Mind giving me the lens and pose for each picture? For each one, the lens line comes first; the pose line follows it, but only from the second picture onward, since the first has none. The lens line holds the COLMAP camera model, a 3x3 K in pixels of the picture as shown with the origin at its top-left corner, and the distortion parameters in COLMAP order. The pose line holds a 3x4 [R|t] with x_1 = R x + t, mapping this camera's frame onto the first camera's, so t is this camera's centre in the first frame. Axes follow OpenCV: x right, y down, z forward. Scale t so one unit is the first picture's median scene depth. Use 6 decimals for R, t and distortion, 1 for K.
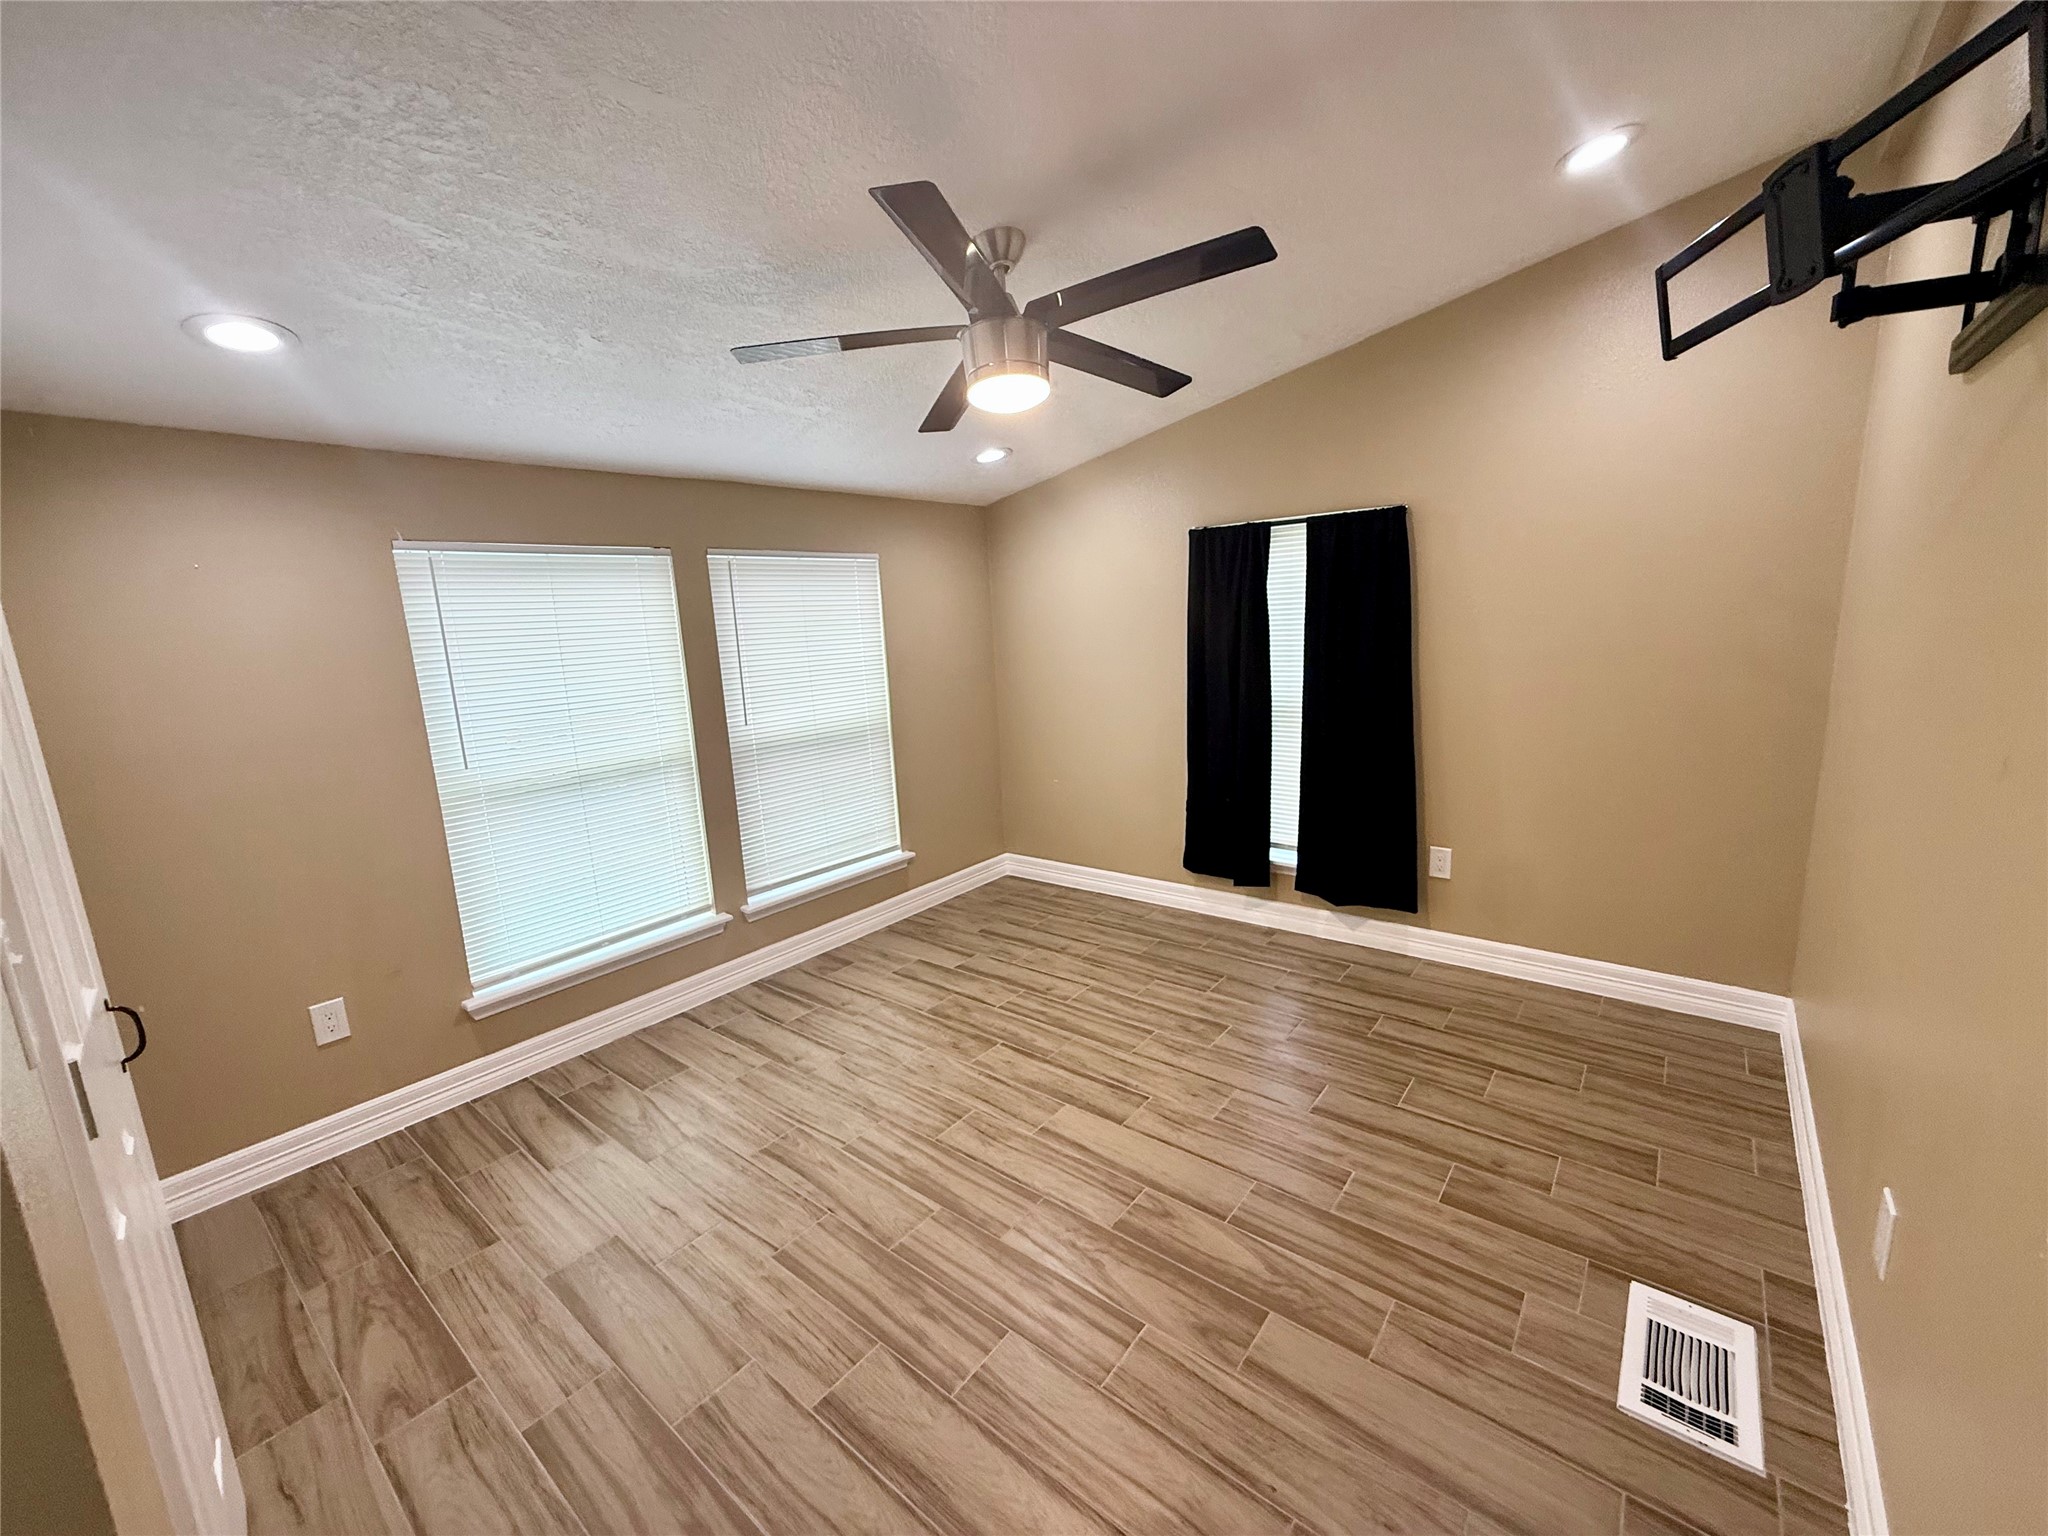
lens RADIAL K [[819.1, 0, 1022.1], [0, 819.1, 769.2], [0, 0, 1]] dist [0.001111, -0.000041]
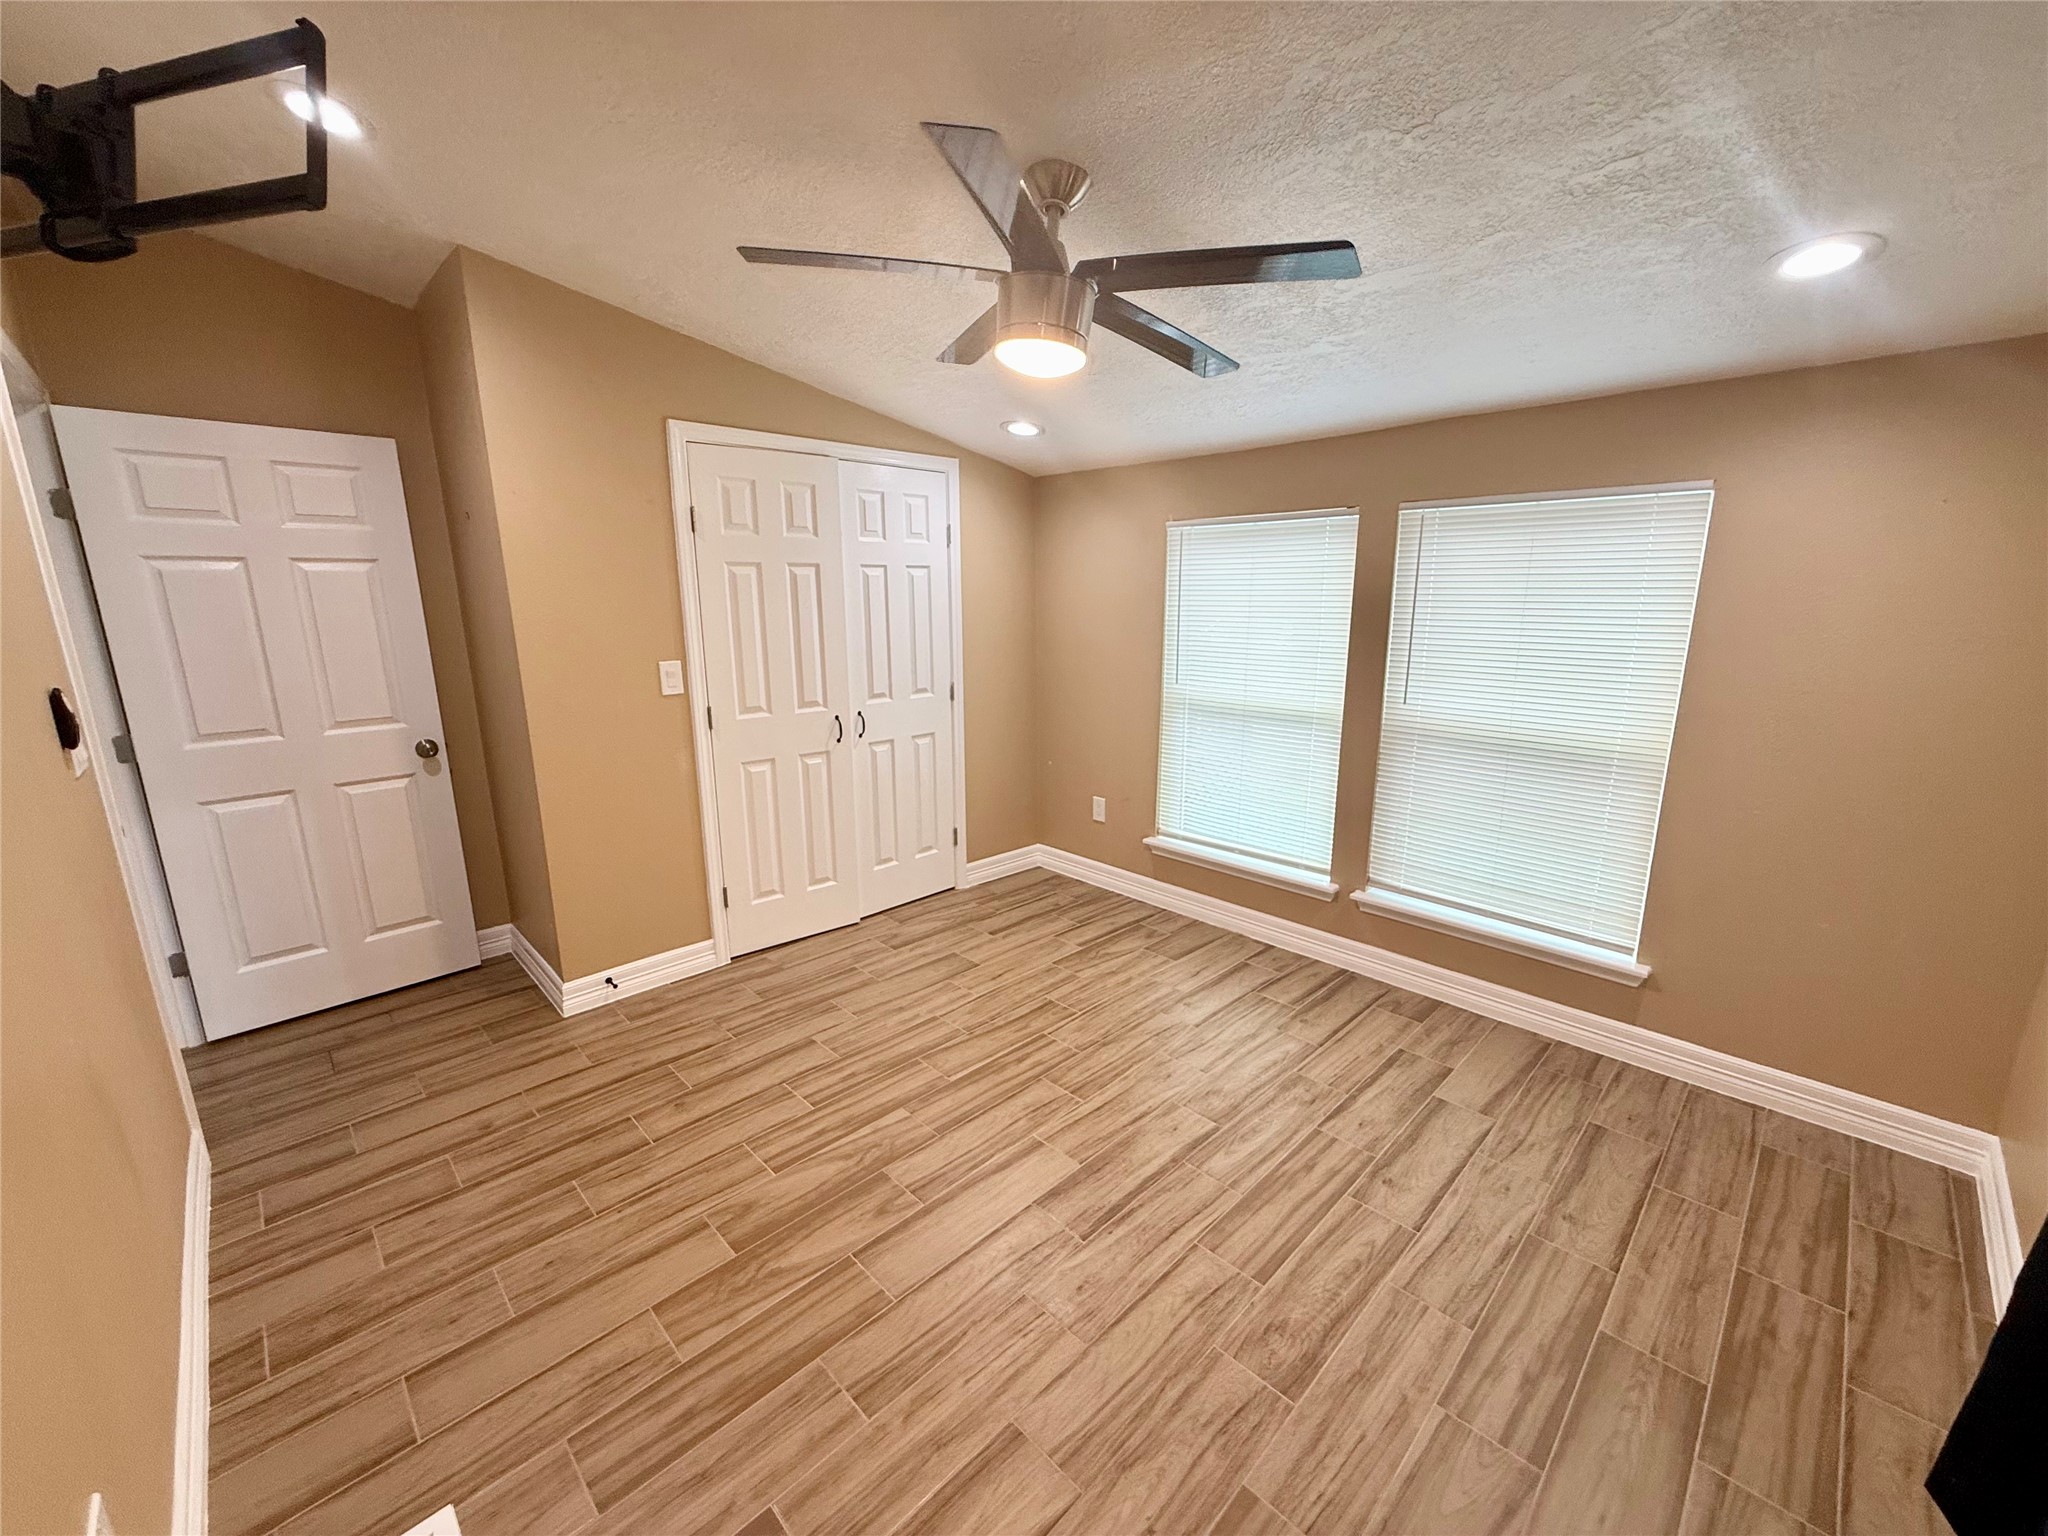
lens RADIAL K [[819.1, 0, 1022.1], [0, 819.1, 769.2], [0, 0, 1]] dist [0.001111, -0.000041]
pose [[-0.114752, 0.265844, -0.957162, 0.778263], [-0.171701, 0.943717, 0.282695, -0.224672], [0.978443, 0.196786, -0.062648, 0.899925]]
